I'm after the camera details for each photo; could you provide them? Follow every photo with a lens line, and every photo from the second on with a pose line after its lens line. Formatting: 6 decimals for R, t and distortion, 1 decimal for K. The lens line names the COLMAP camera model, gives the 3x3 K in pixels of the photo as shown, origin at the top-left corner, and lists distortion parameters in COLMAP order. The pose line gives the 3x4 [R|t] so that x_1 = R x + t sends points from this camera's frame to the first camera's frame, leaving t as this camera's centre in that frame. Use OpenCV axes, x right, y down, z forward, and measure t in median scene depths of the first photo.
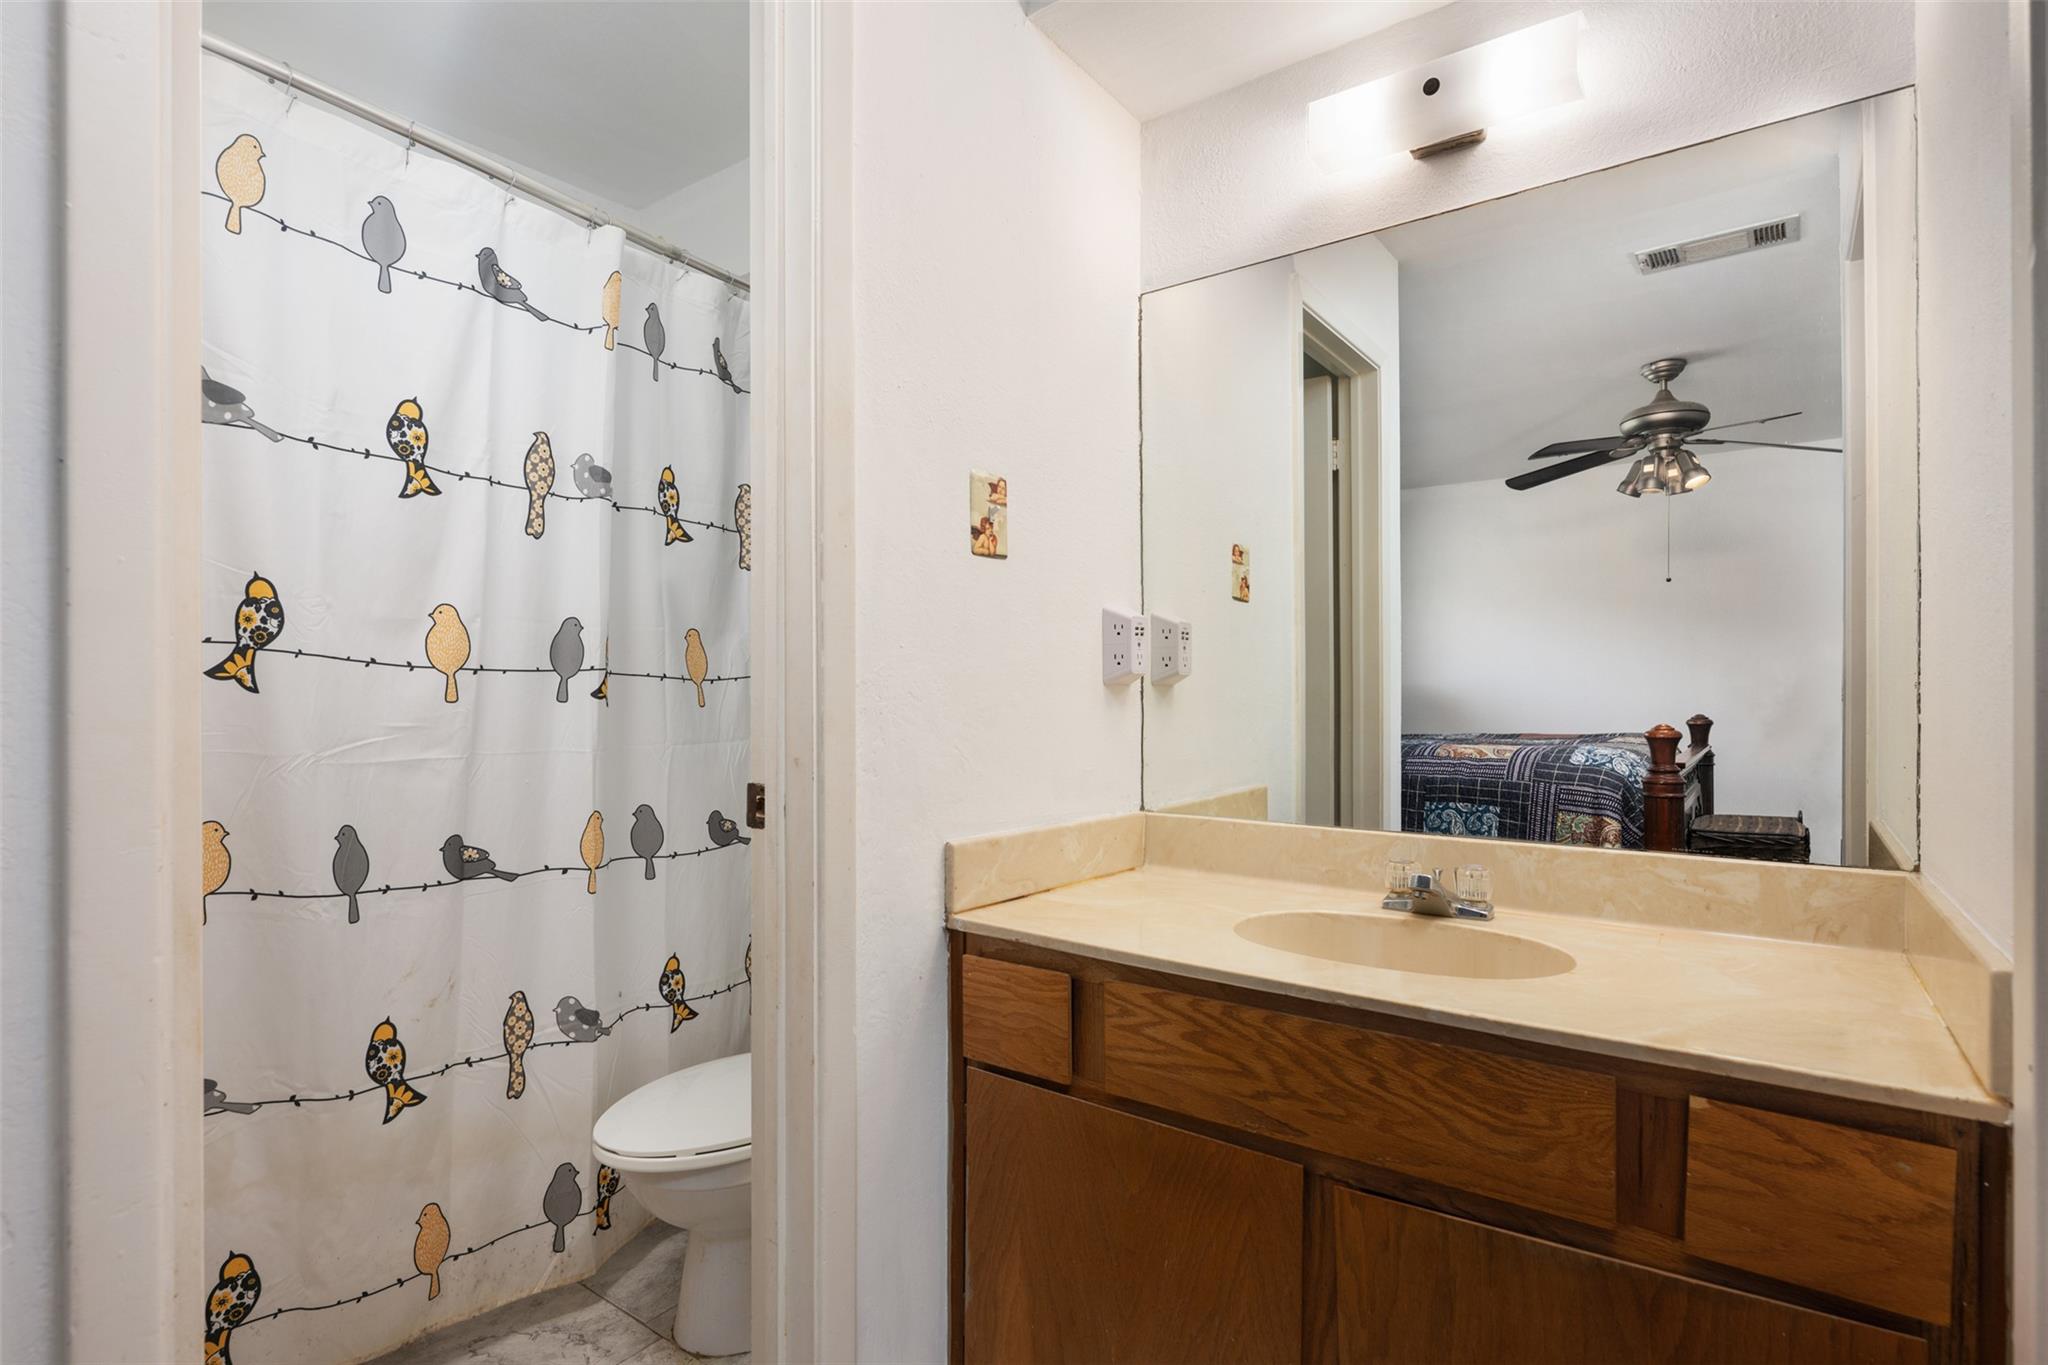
lens RADIAL K [[994.2, 0, 1020.1], [0, 994.2, 688.8], [0, 0, 1]] dist [0.000086, -0.000011]
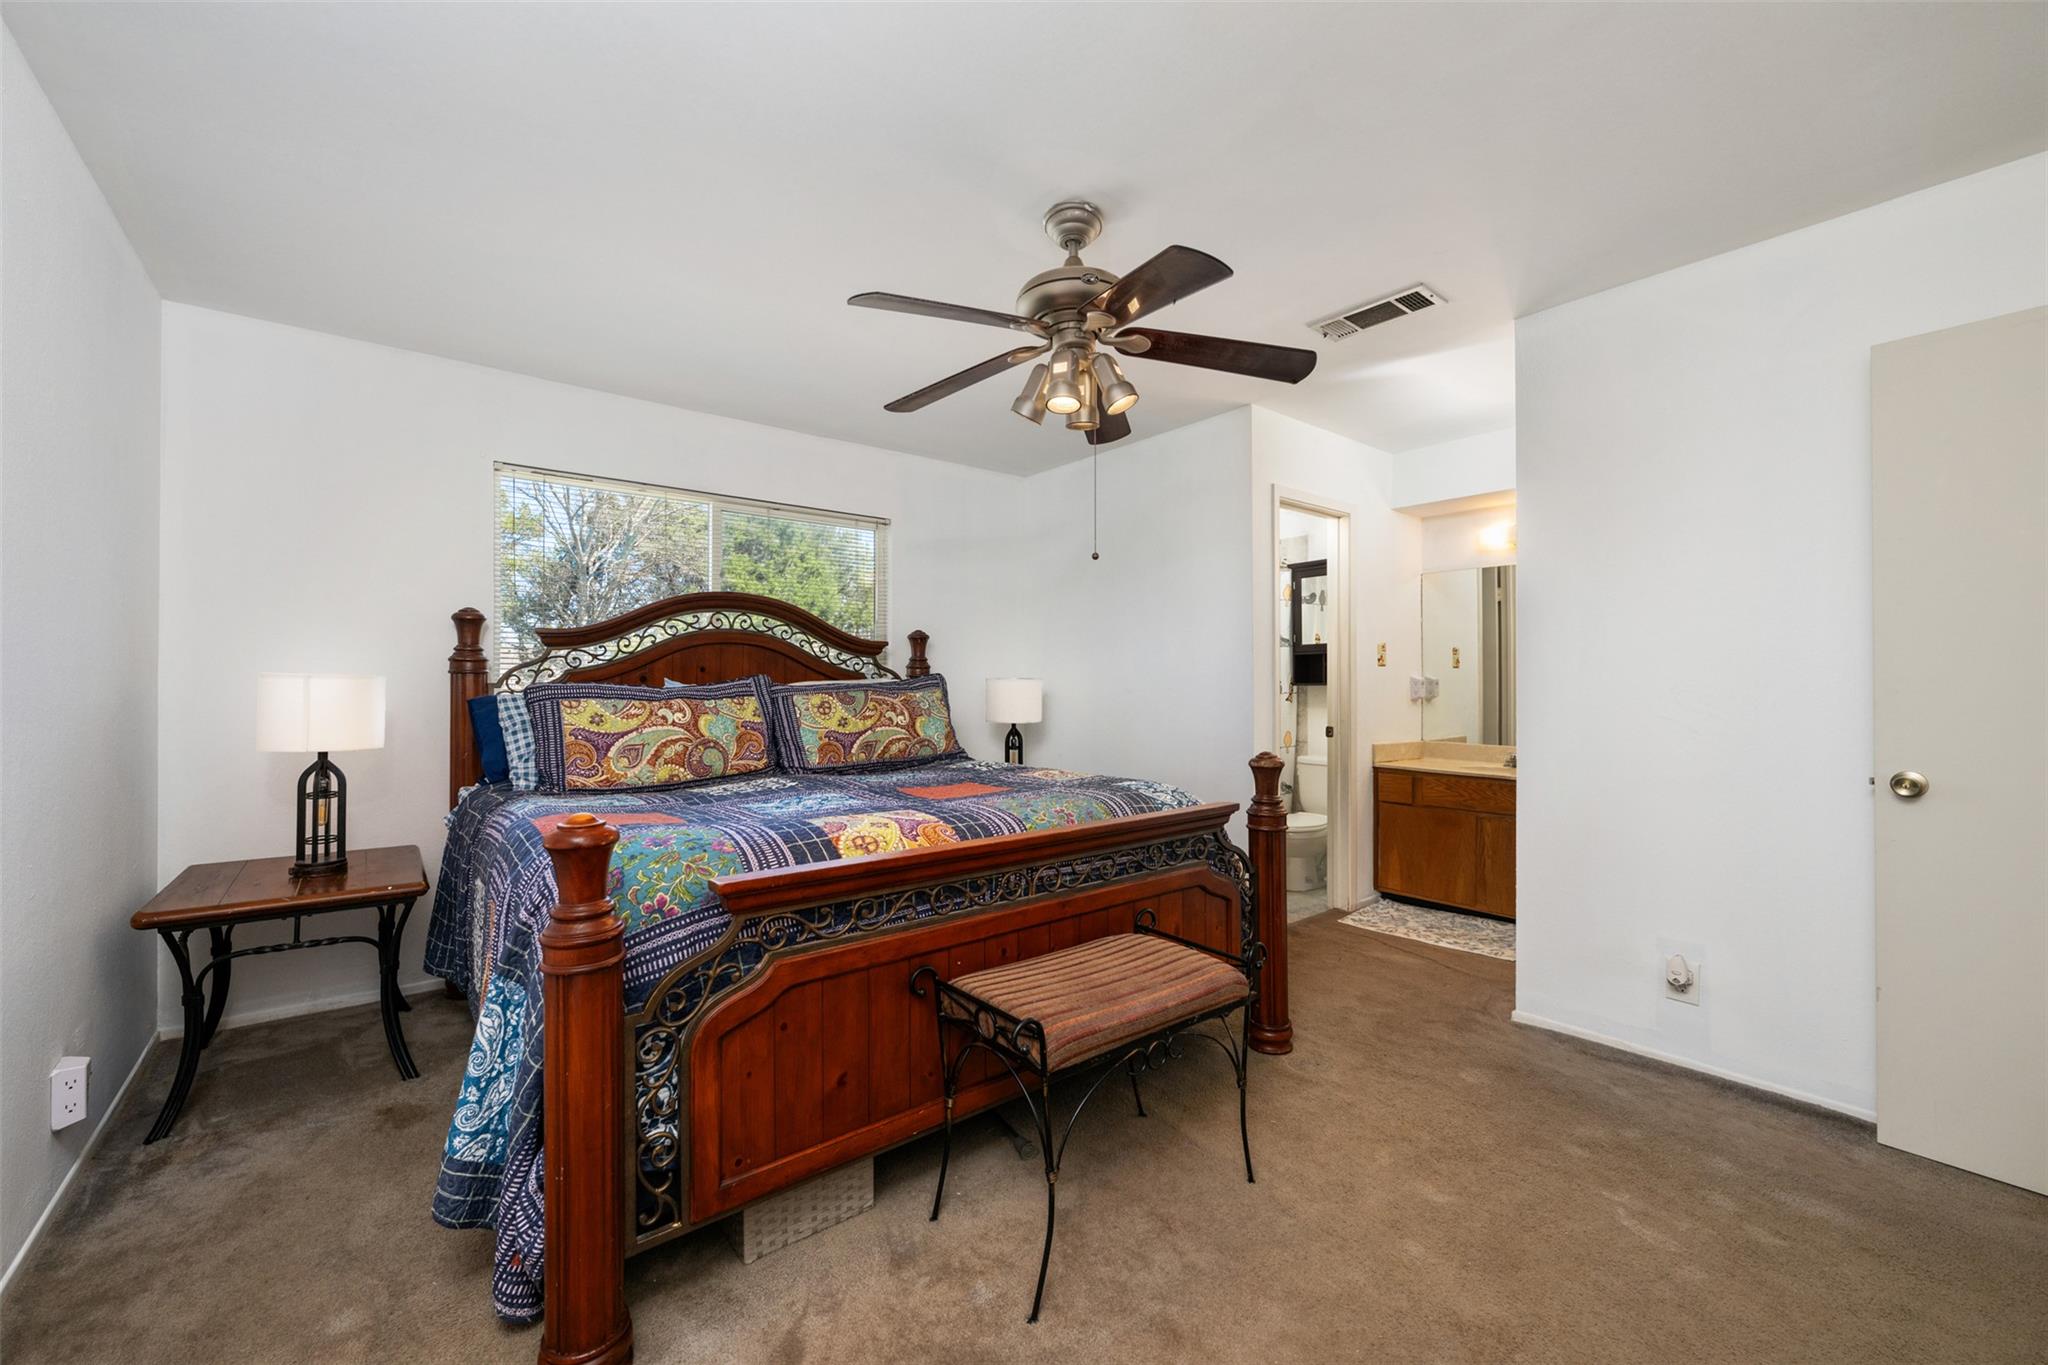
lens RADIAL K [[825.7, 0, 1026.0], [0, 825.7, 678.5], [0, 0, 1]] dist [-0.000133, -0.000011]
pose [[0.969228, -0.002155, -0.246156, -0.563579], [0.000852, 0.999985, -0.005397, -0.075972], [0.246164, 0.005021, 0.969215, -2.299329]]
